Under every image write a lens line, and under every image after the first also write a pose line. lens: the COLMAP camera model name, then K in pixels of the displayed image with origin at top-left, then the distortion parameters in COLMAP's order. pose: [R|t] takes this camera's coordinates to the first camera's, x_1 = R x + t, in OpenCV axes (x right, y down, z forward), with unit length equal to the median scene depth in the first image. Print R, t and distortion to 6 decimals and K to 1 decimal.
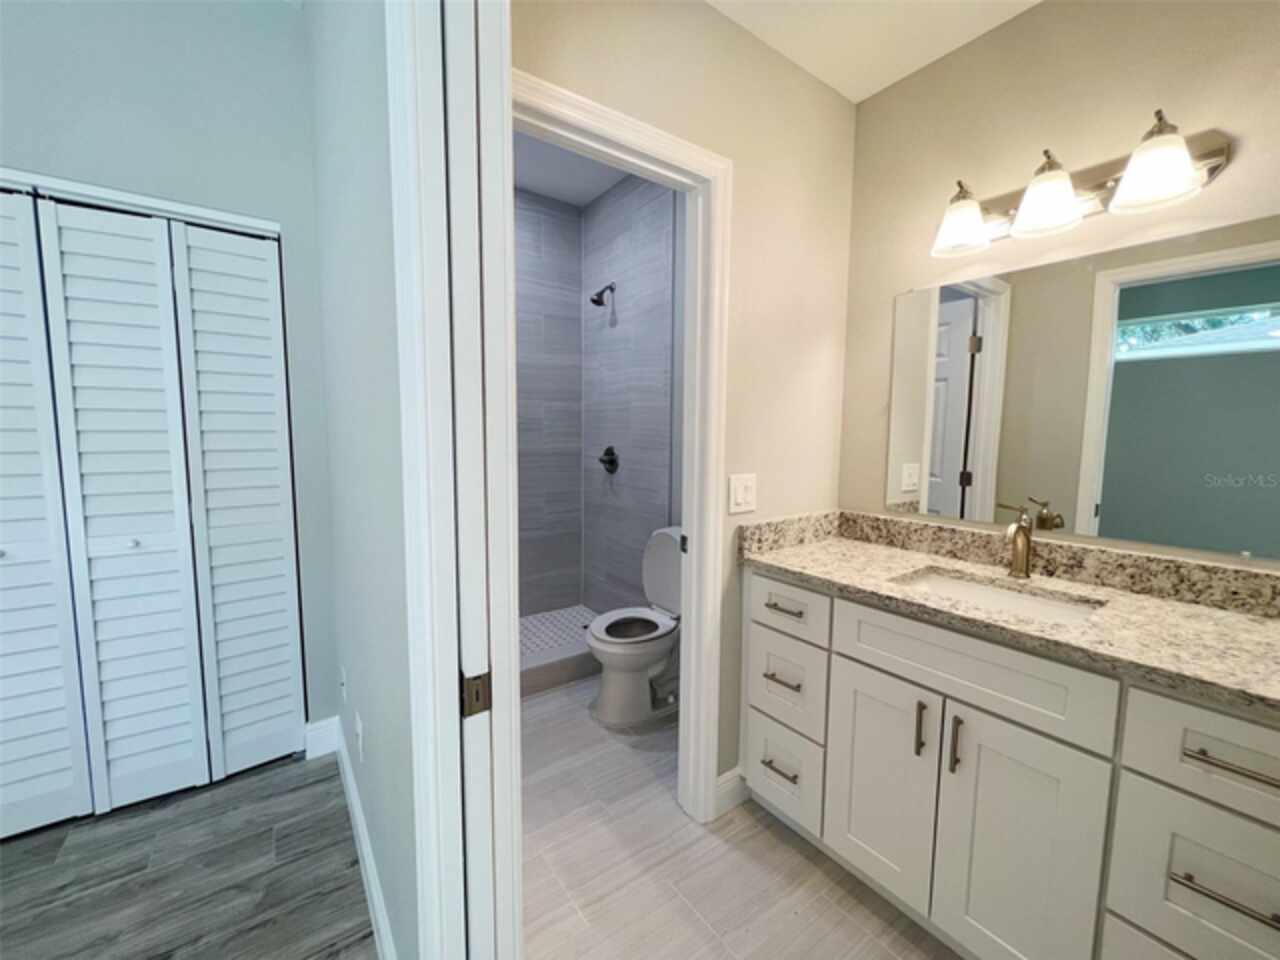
lens RADIAL K [[511.8, 0, 638.4], [0, 511.8, 481.1], [0, 0, 1]] dist [0.000469, -0.000048]
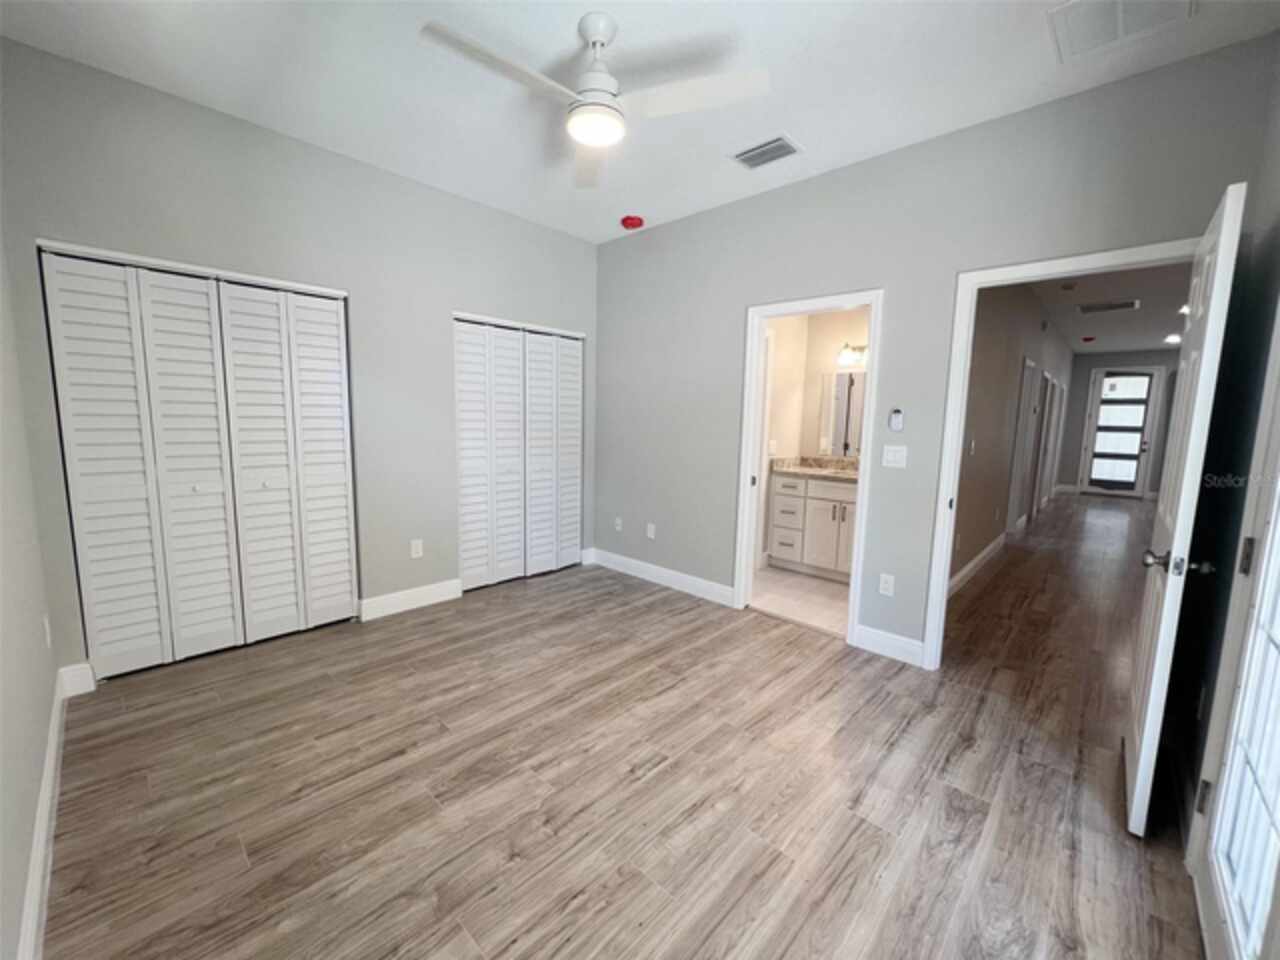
lens RADIAL K [[511.8, 0, 641.4], [0, 511.8, 479.3], [0, 0, 1]] dist [0.000469, -0.000048]
pose [[0.983042, -0.008492, 0.183183, -1.013148], [0.003632, 0.999633, 0.026850, 0.125795], [-0.183344, -0.025729, 0.982712, -1.600760]]
